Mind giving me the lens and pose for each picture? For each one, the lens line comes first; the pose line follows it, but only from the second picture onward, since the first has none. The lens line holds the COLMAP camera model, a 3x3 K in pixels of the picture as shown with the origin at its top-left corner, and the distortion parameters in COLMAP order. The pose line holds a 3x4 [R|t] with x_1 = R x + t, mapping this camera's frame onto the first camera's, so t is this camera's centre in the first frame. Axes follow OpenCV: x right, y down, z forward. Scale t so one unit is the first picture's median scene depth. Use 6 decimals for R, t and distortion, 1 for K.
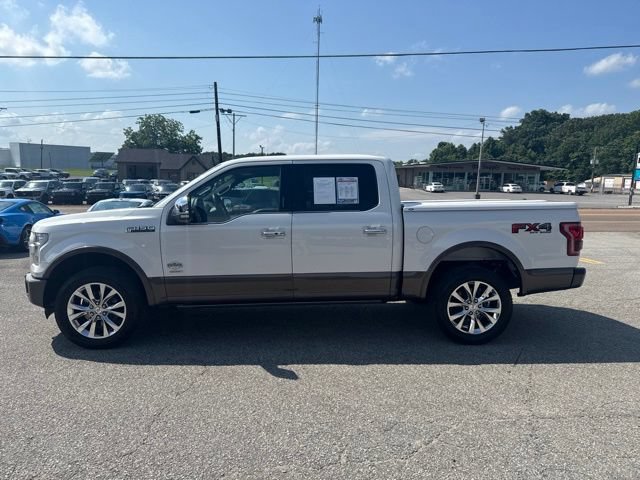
lens RADIAL K [[452.2, 0, 320.1], [0, 452.2, 239.8], [0, 0, 1]] dist [0.042754, -0.051139]
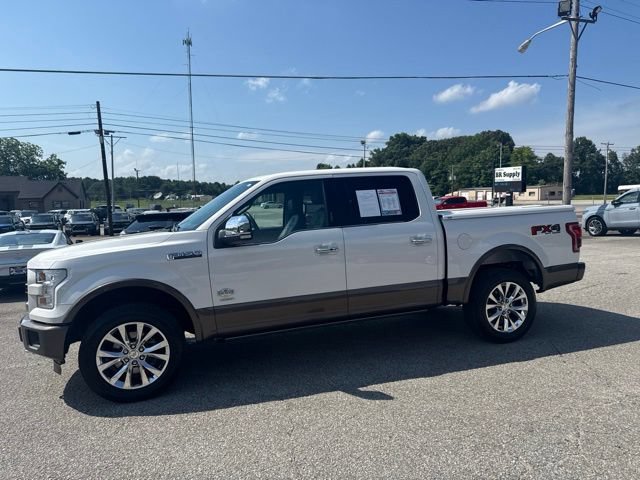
lens RADIAL K [[452.2, 0, 322.9], [0, 452.2, 235.4], [0, 0, 1]] dist [0.042754, -0.051139]
pose [[0.962796, -0.059752, 0.263539, -0.342806], [0.074537, 0.996136, -0.046455, -0.000598], [-0.259744, 0.064370, 0.963530, 0.077300]]
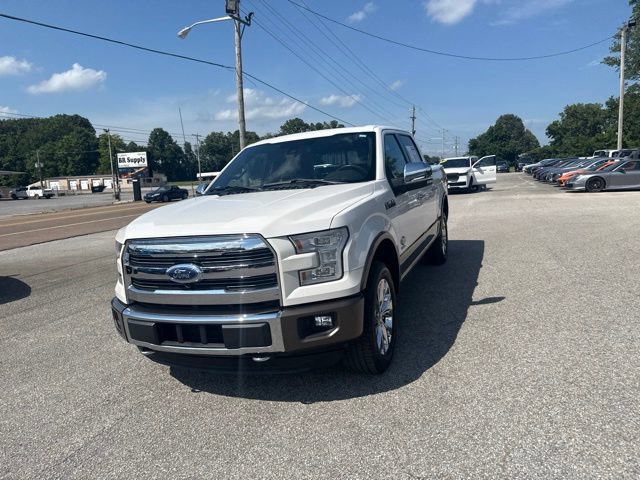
lens RADIAL K [[452.2, 0, 324.1], [0, 452.2, 242.9], [0, 0, 1]] dist [0.042754, -0.051139]
pose [[0.415150, -0.176101, 0.892546, -1.121001], [0.180106, 0.977578, 0.109106, -0.061670], [-0.891747, 0.115457, 0.437559, 0.706051]]
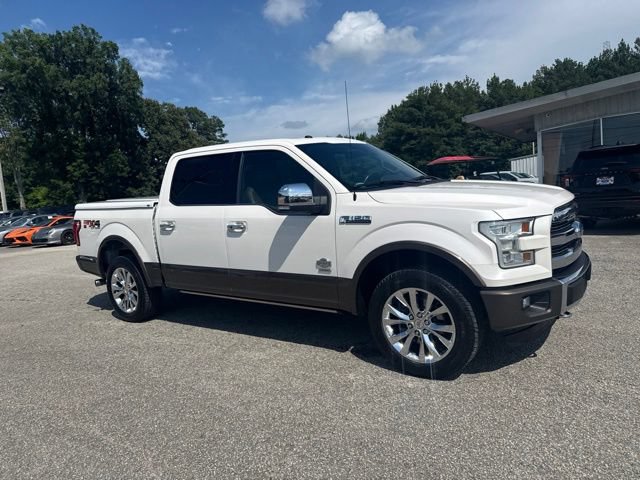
lens RADIAL K [[452.2, 0, 321.2], [0, 452.2, 237.5], [0, 0, 1]] dist [0.042754, -0.051139]
pose [[-0.774674, -0.015259, 0.632177, -0.815889], [0.143784, 0.969273, 0.199589, -0.187924], [-0.615798, 0.245513, -0.748676, 1.954245]]
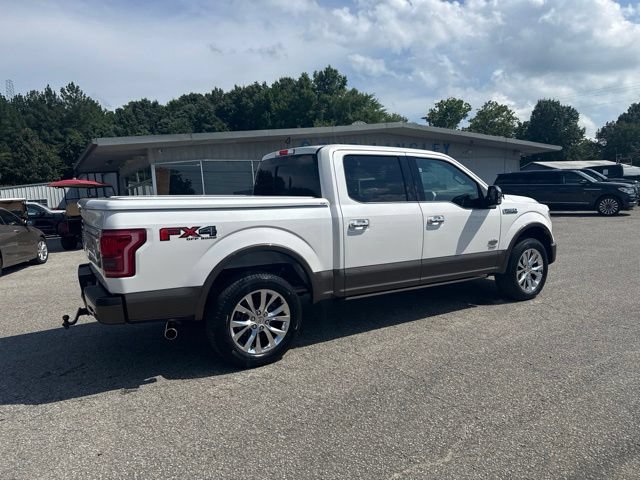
lens RADIAL K [[452.2, 0, 324.3], [0, 452.2, 240.2], [0, 0, 1]] dist [0.042754, -0.051139]
pose [[-0.877510, 0.072352, -0.474069, 0.633311], [-0.026474, 0.979737, 0.198531, -0.211350], [0.478827, 0.186764, -0.857813, 2.168936]]
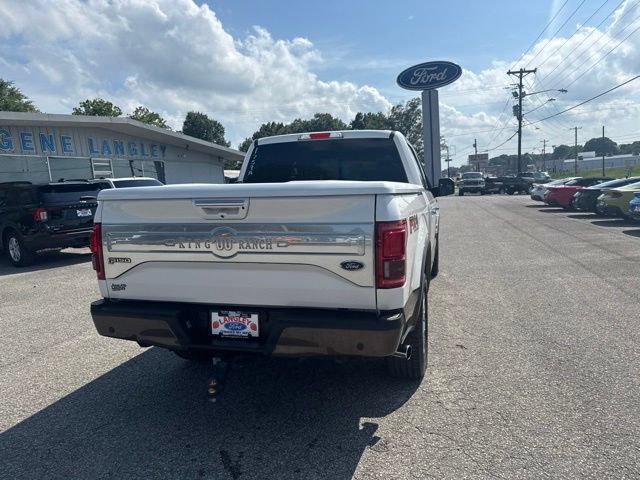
lens RADIAL K [[452.2, 0, 324.8], [0, 452.2, 246.6], [0, 0, 1]] dist [0.042754, -0.051139]
pose [[-0.323365, 0.131869, -0.937041, 1.093471], [-0.063222, 0.985019, 0.160438, -0.123801], [0.944160, 0.111122, -0.310184, 1.472960]]
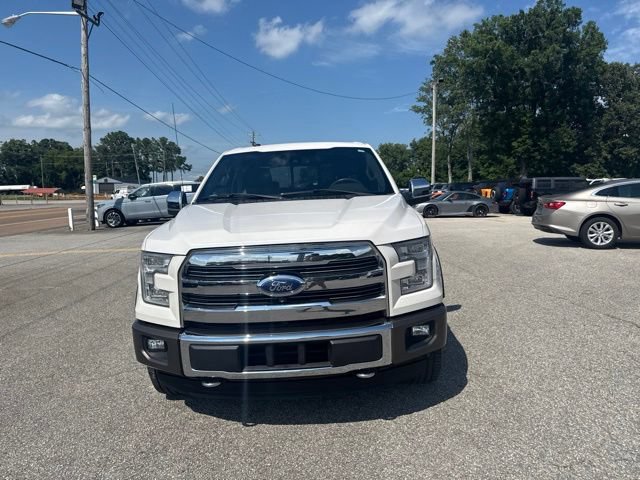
lens RADIAL K [[452.2, 0, 324.7], [0, 452.2, 239.7], [0, 0, 1]] dist [0.042754, -0.051139]
pose [[0.060666, -0.123837, 0.990446, -1.184025], [0.144188, 0.982954, 0.114069, -0.096140], [-0.987689, 0.135890, 0.077488, 1.036243]]
